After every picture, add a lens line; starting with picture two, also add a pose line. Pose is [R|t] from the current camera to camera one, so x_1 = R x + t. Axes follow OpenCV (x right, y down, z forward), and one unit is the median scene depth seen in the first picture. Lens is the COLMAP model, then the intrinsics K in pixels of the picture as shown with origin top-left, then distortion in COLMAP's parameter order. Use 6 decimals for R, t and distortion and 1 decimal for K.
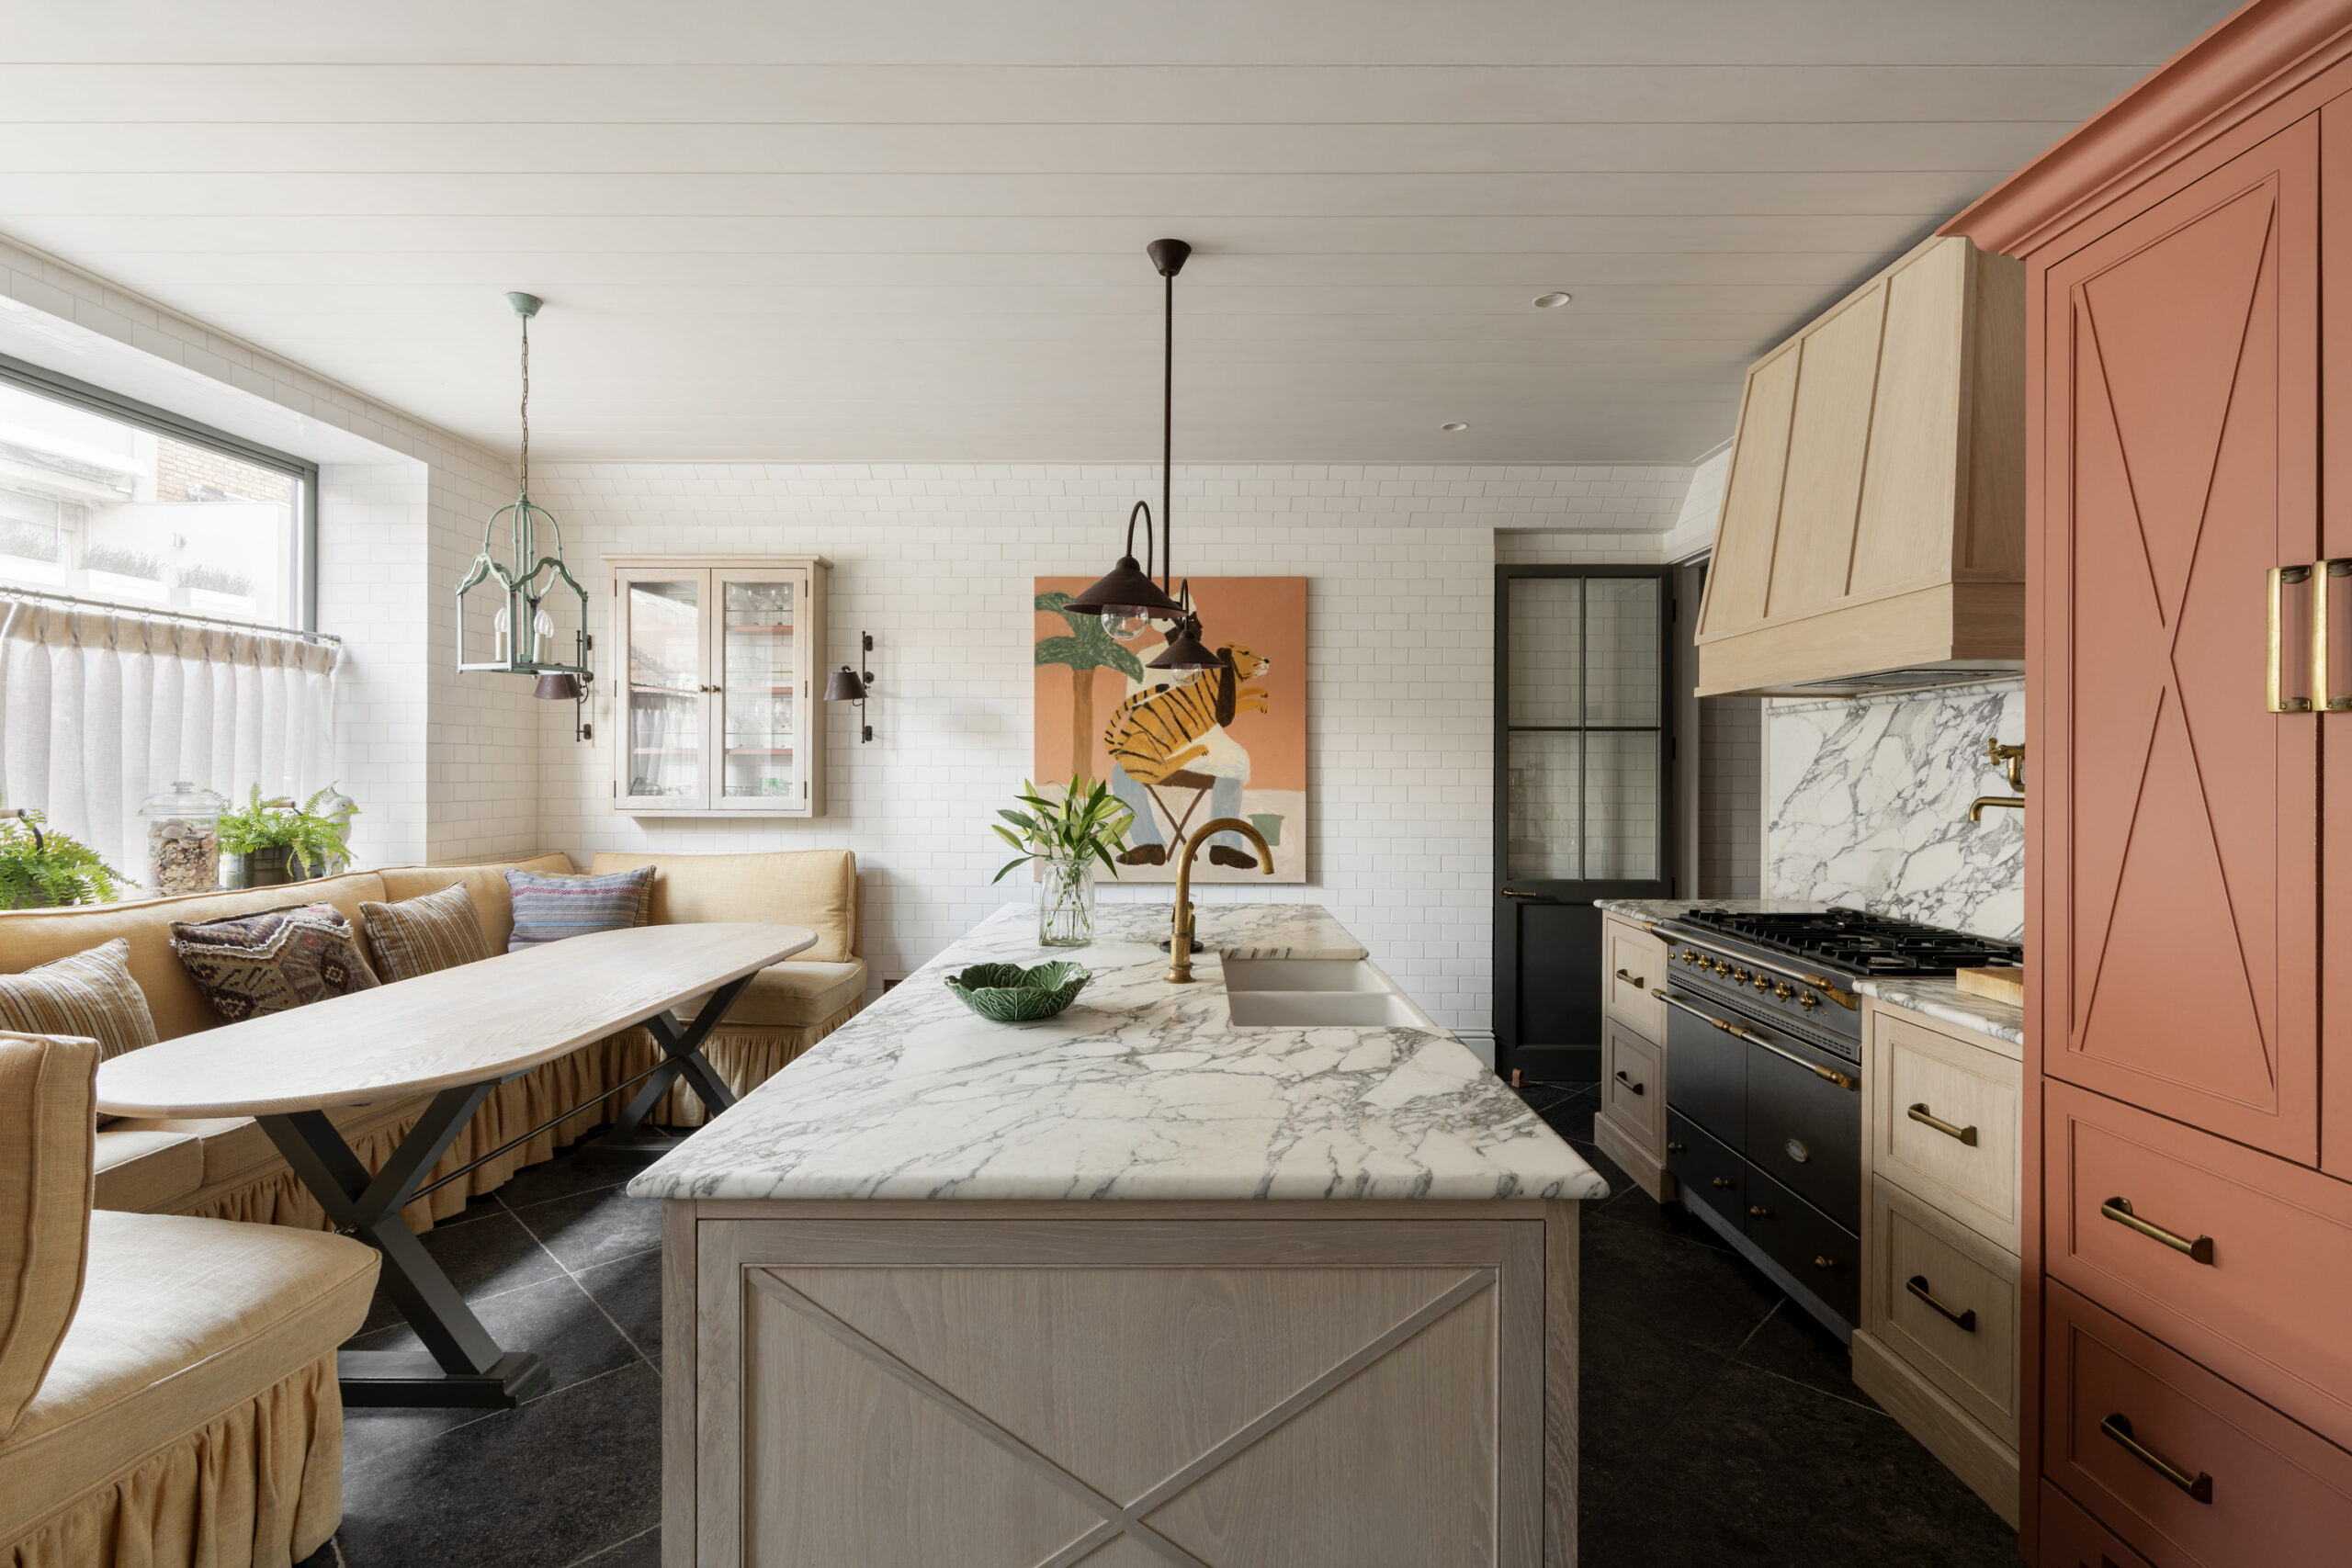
lens RADIAL K [[1073.7, 0, 1194.1], [0, 1073.7, 771.0], [0, 0, 1]] dist [-0.000845, -0.000008]
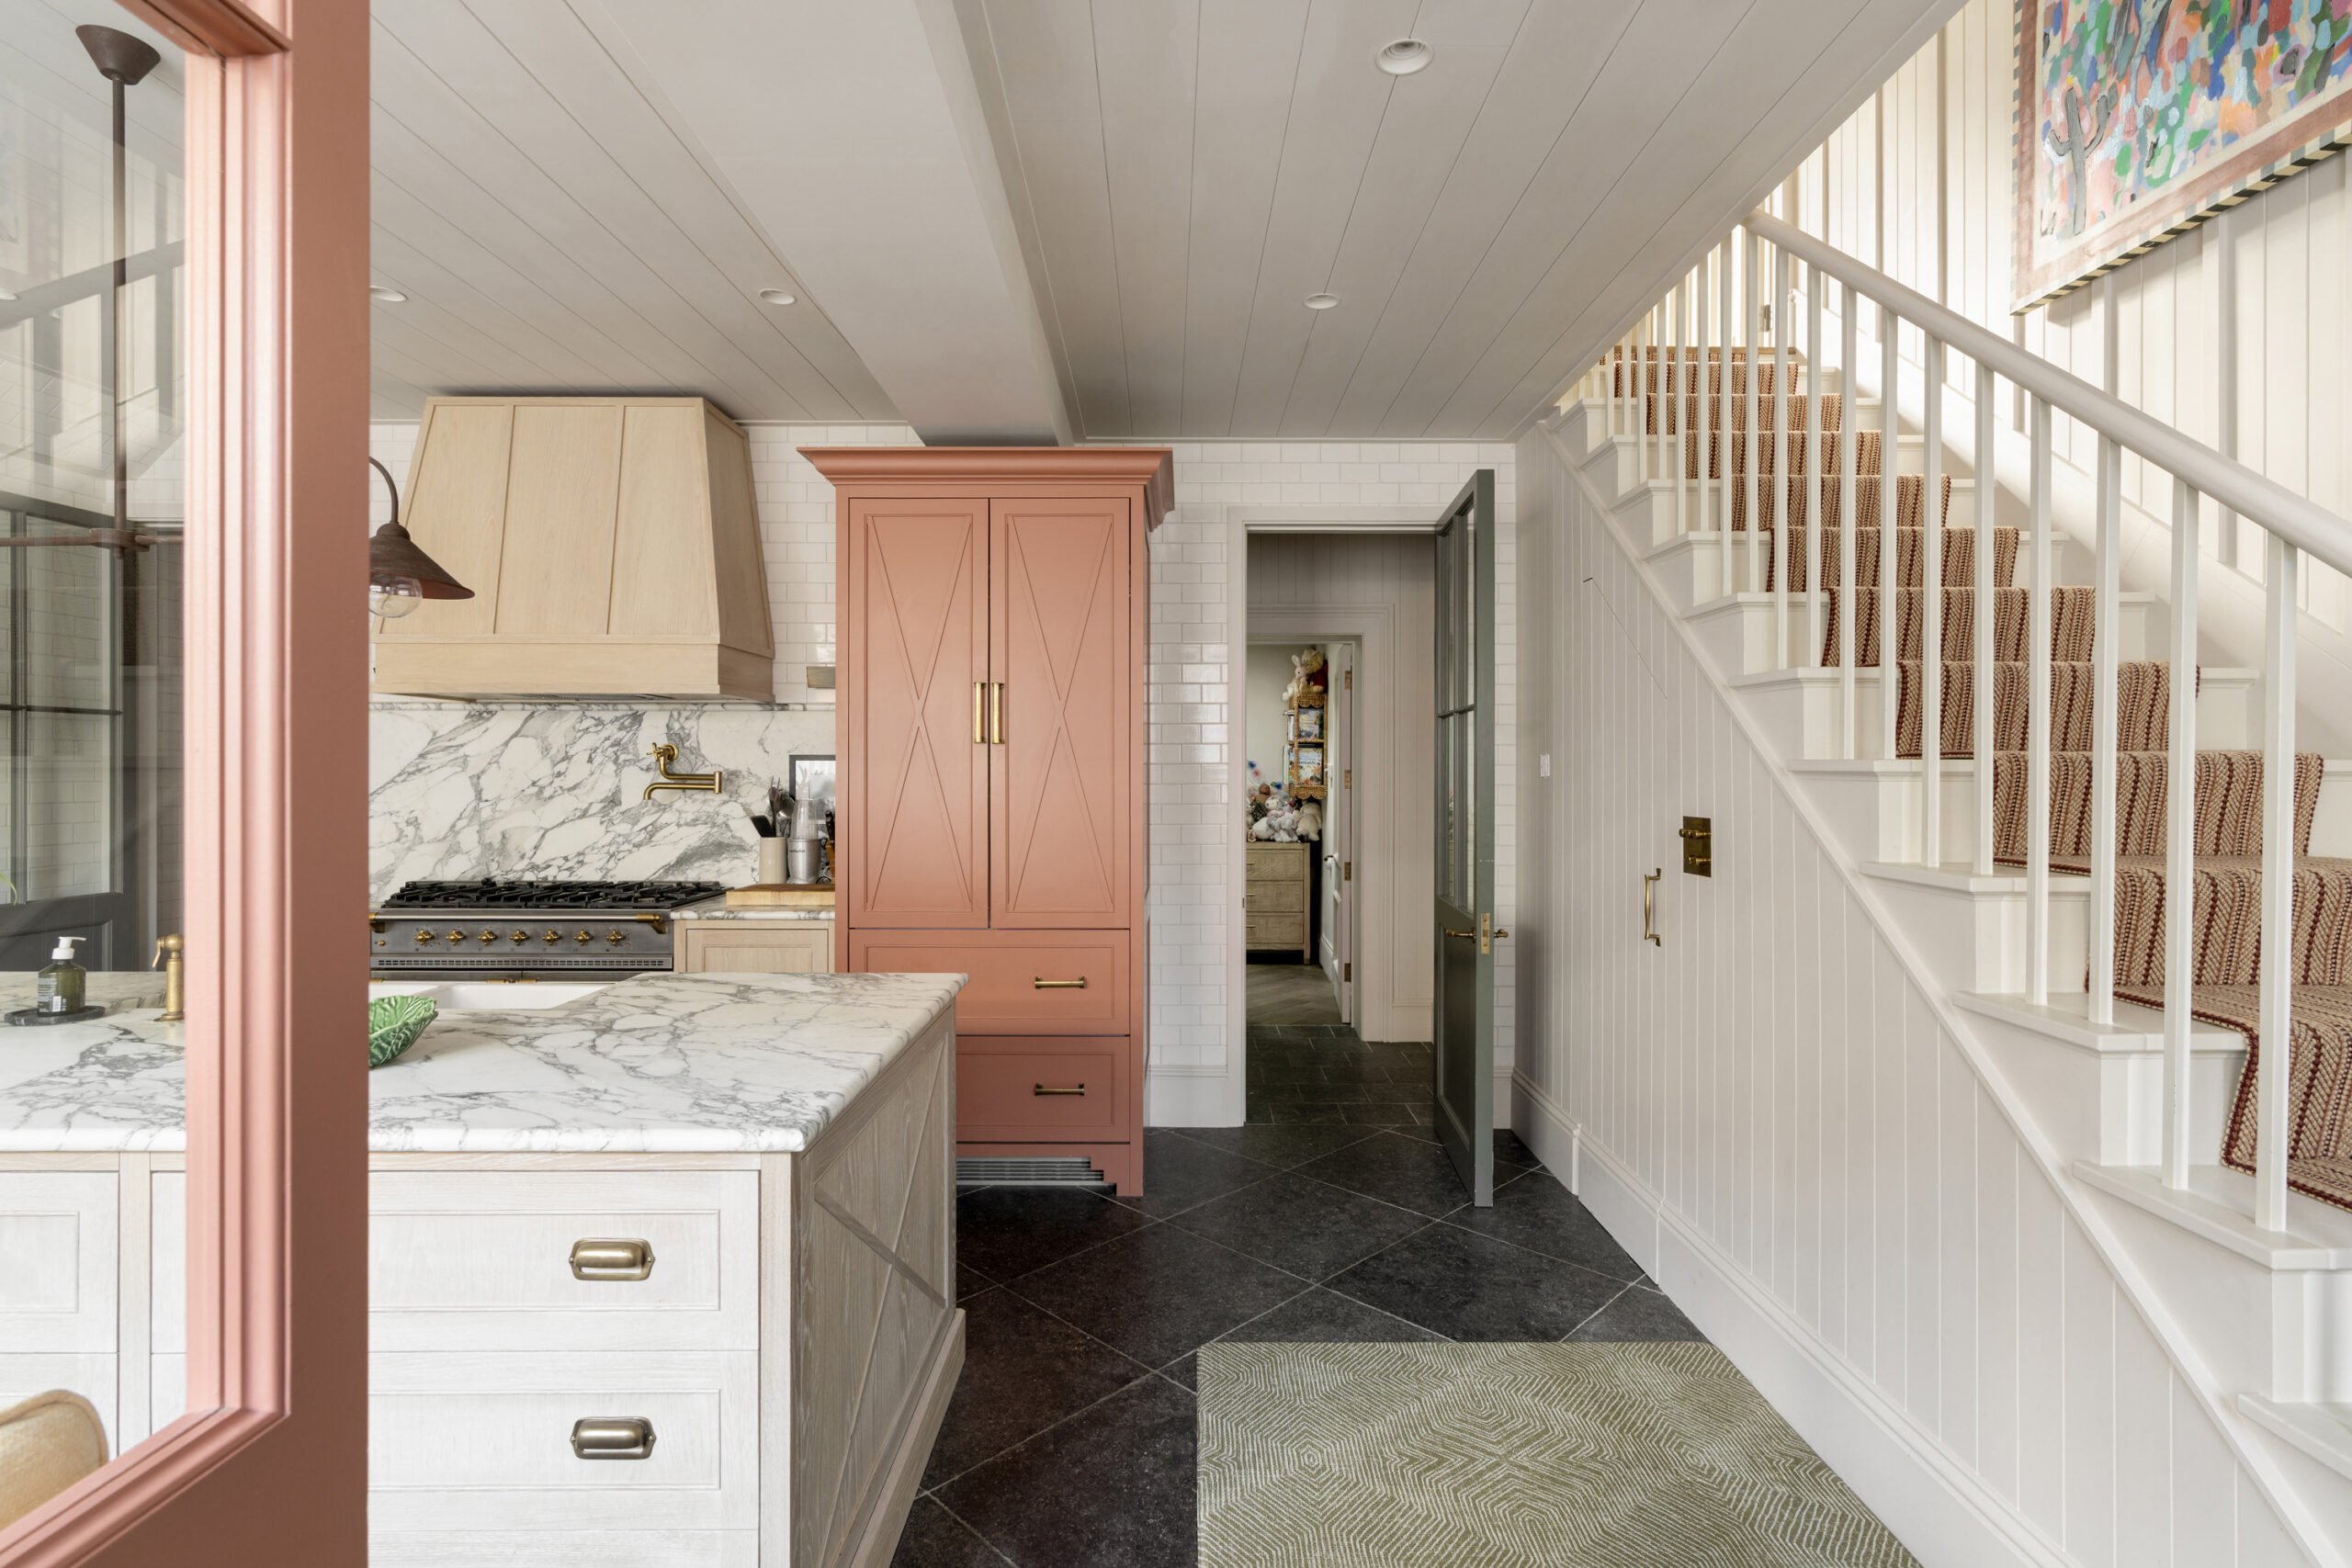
lens RADIAL K [[1119.8, 0, 1180.1], [0, 1119.8, 772.8], [0, 0, 1]] dist [-0.000326, 0.000045]
pose [[0.003964, -0.005692, 0.999976, -0.692346], [-0.004006, 0.999976, 0.005708, -0.001142], [-0.999984, -0.004028, 0.003941, 0.248990]]
